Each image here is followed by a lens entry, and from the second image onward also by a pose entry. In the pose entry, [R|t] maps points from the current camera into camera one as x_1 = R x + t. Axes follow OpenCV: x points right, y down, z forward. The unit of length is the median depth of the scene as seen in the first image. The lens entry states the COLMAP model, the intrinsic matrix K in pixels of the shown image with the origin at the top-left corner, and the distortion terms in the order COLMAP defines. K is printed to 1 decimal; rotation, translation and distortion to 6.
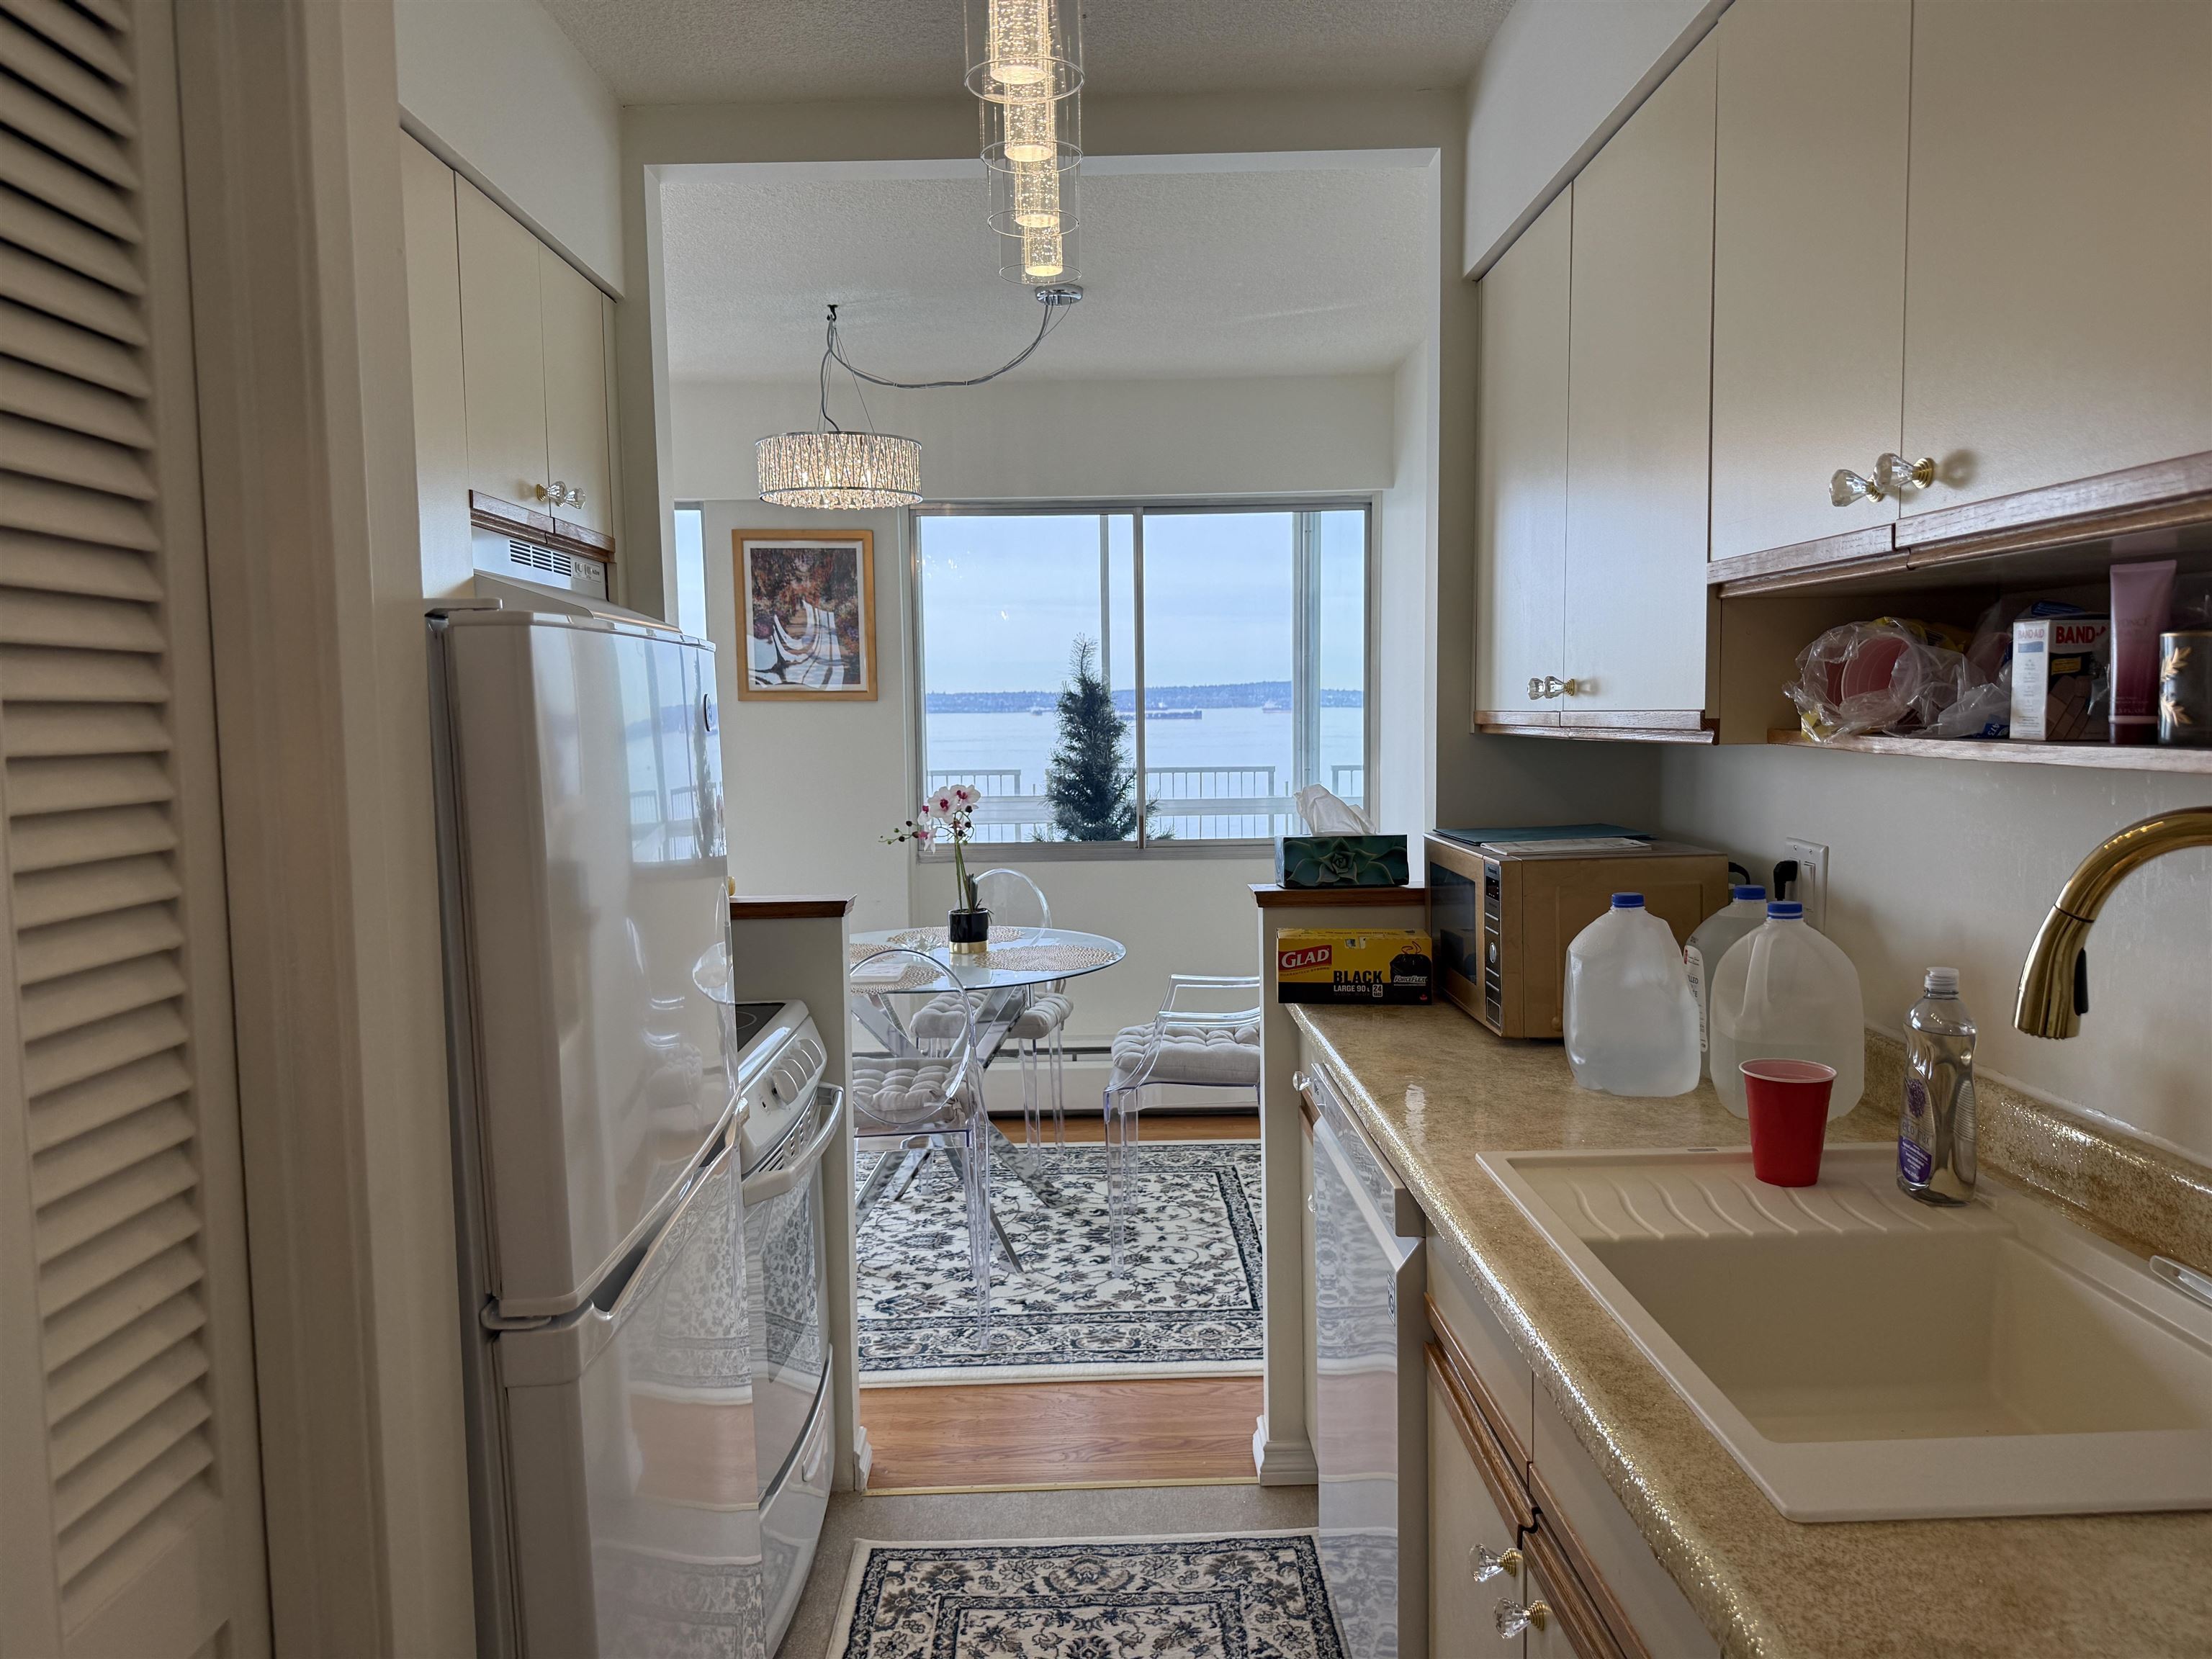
lens RADIAL K [[1551.0, 0, 1152.6], [0, 1551.0, 817.6], [0, 0, 1]] dist [0.035636, -0.032151]
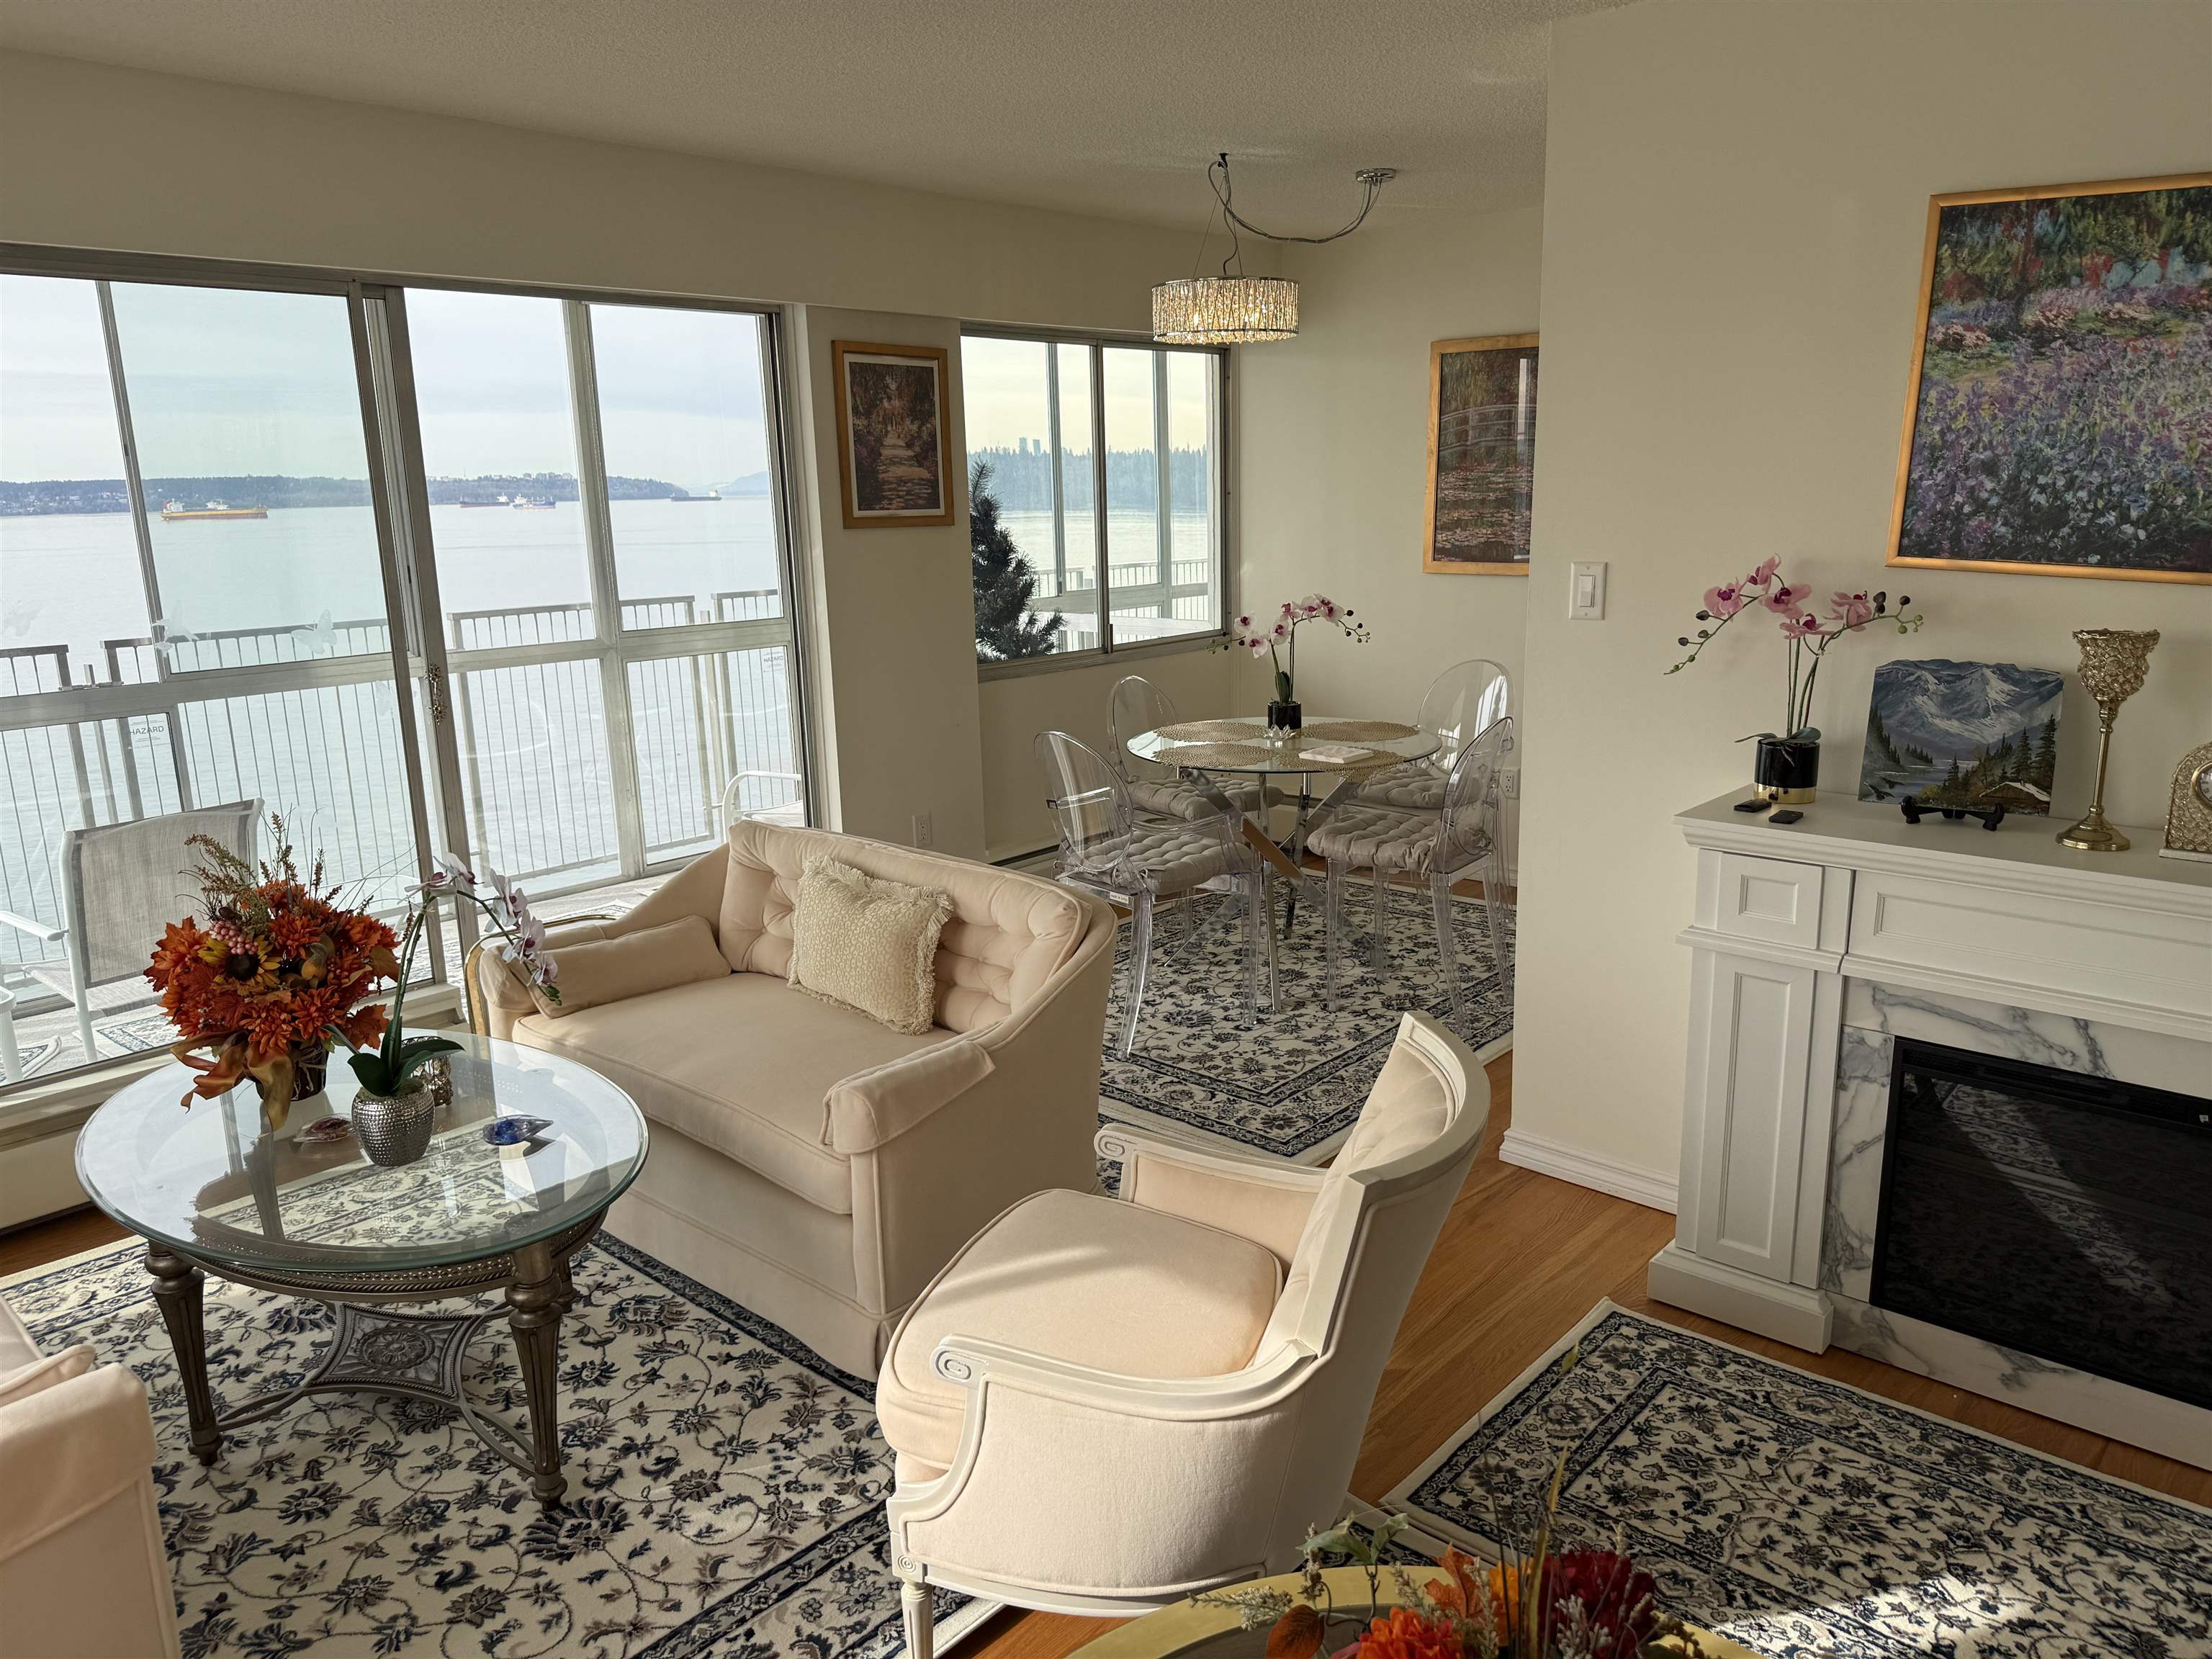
lens RADIAL K [[1551.0, 0, 1113.6], [0, 1551.0, 842.5], [0, 0, 1]] dist [0.035636, -0.032151]
pose [[0.677492, -0.168760, 0.715908, -1.112606], [0.067125, 0.983447, 0.168304, -0.045062], [-0.732461, -0.065970, 0.677606, 0.289400]]
